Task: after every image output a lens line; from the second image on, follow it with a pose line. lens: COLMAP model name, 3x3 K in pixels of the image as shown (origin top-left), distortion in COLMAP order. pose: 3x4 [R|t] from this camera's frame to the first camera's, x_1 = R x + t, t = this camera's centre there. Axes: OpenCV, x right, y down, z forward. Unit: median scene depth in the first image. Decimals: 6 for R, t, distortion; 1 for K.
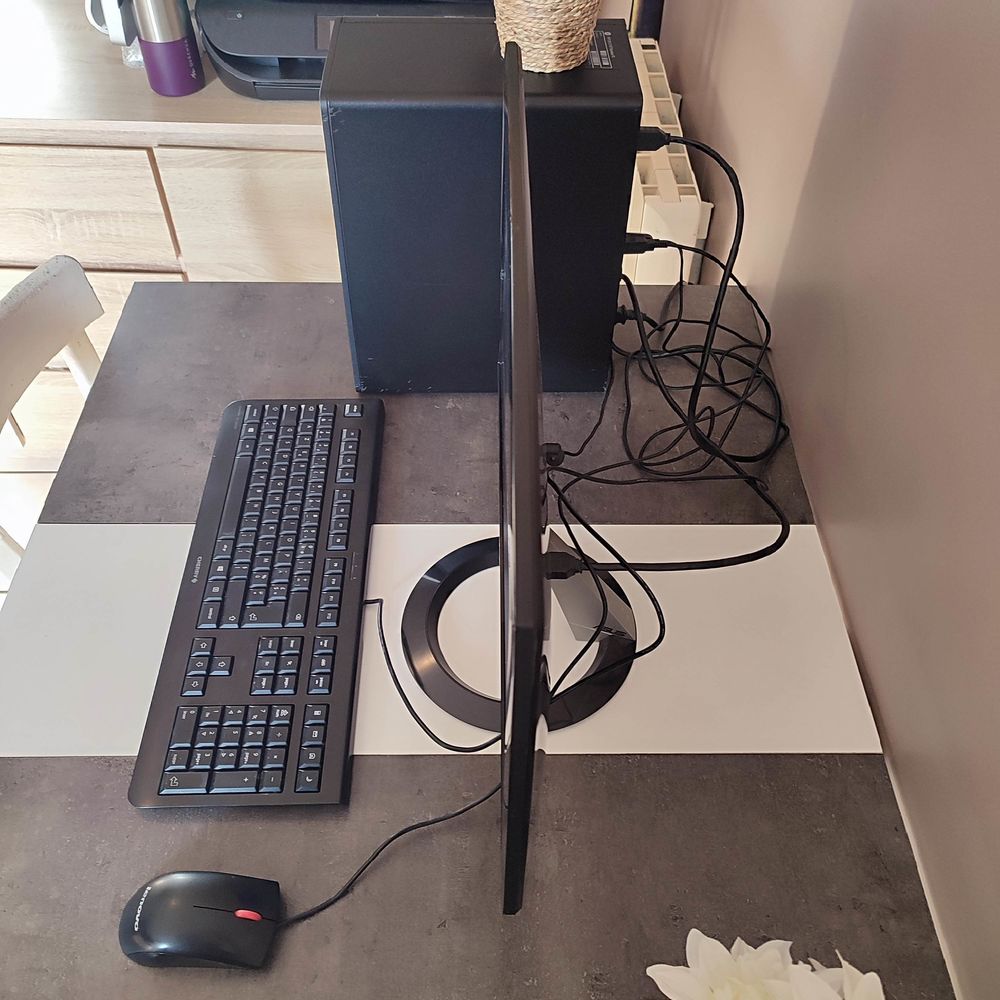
lens RADIAL K [[966.2, 0, 499.3], [0, 966.2, 501.4], [0, 0, 1]] dist [0.067633, 0.000000]
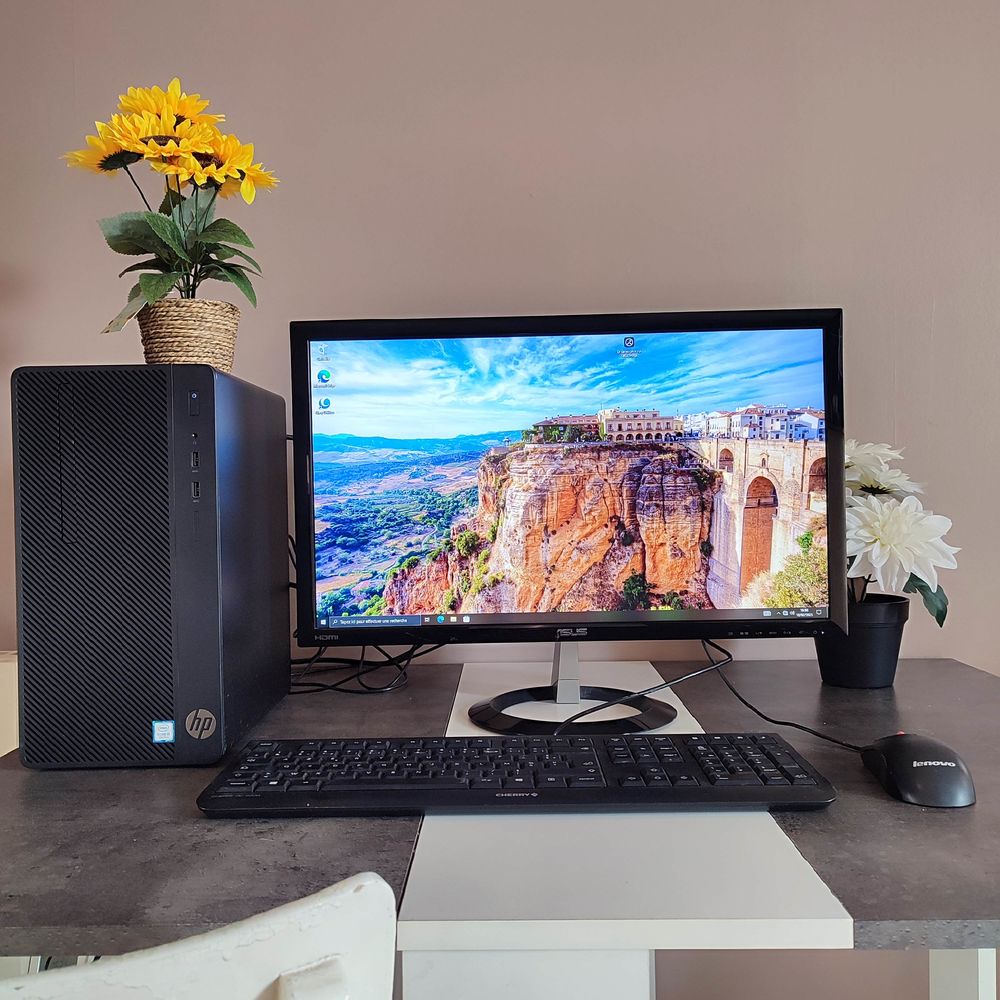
lens RADIAL K [[966.2, 0, 498.2], [0, 966.2, 494.3], [0, 0, 1]] dist [0.067633, 0.000000]
pose [[0.024592, -0.027868, 0.999309, -1.079500], [0.760882, 0.648890, -0.000628, -0.095929], [-0.648424, 0.760372, 0.037162, 0.800032]]
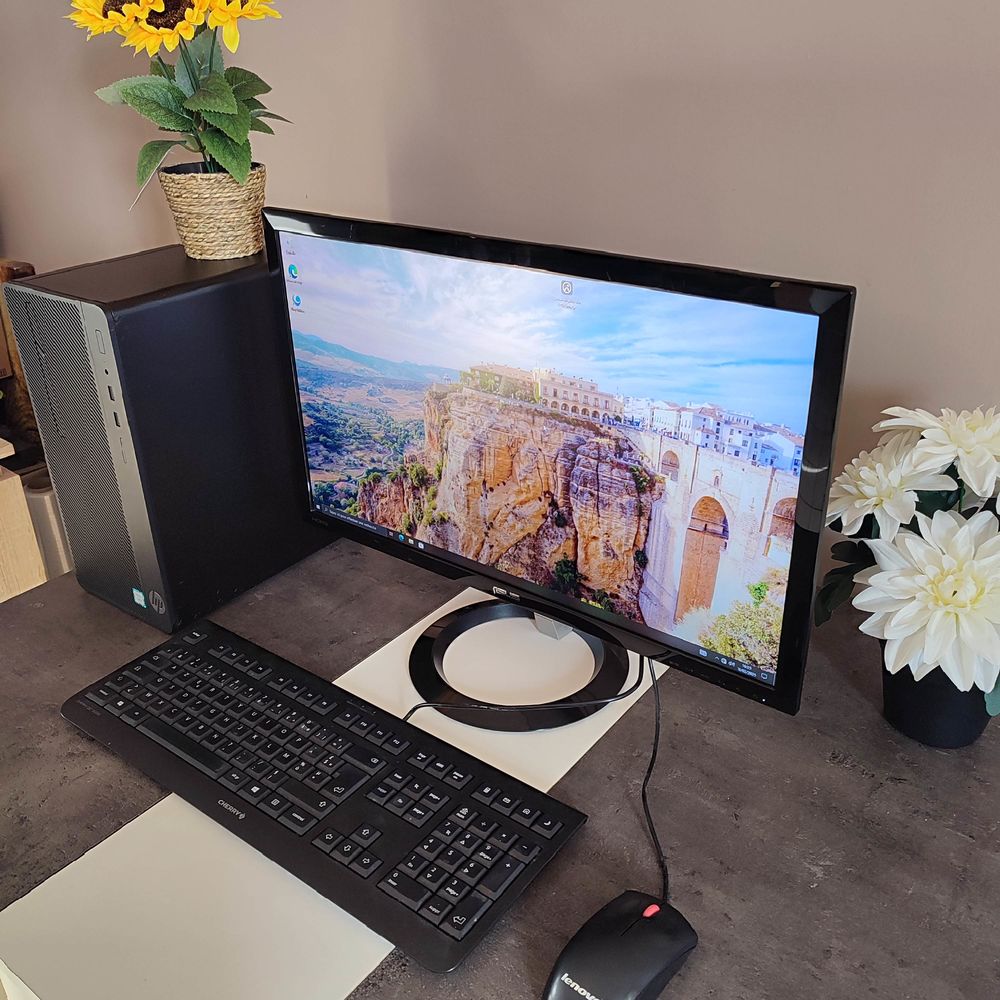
lens RADIAL K [[966.2, 0, 500.3], [0, 966.2, 497.6], [0, 0, 1]] dist [0.067633, 0.000000]
pose [[0.620214, -0.387862, 0.681834, -0.637371], [0.612771, 0.782223, -0.112423, 0.096600], [-0.489742, 0.487534, 0.722816, 0.149165]]
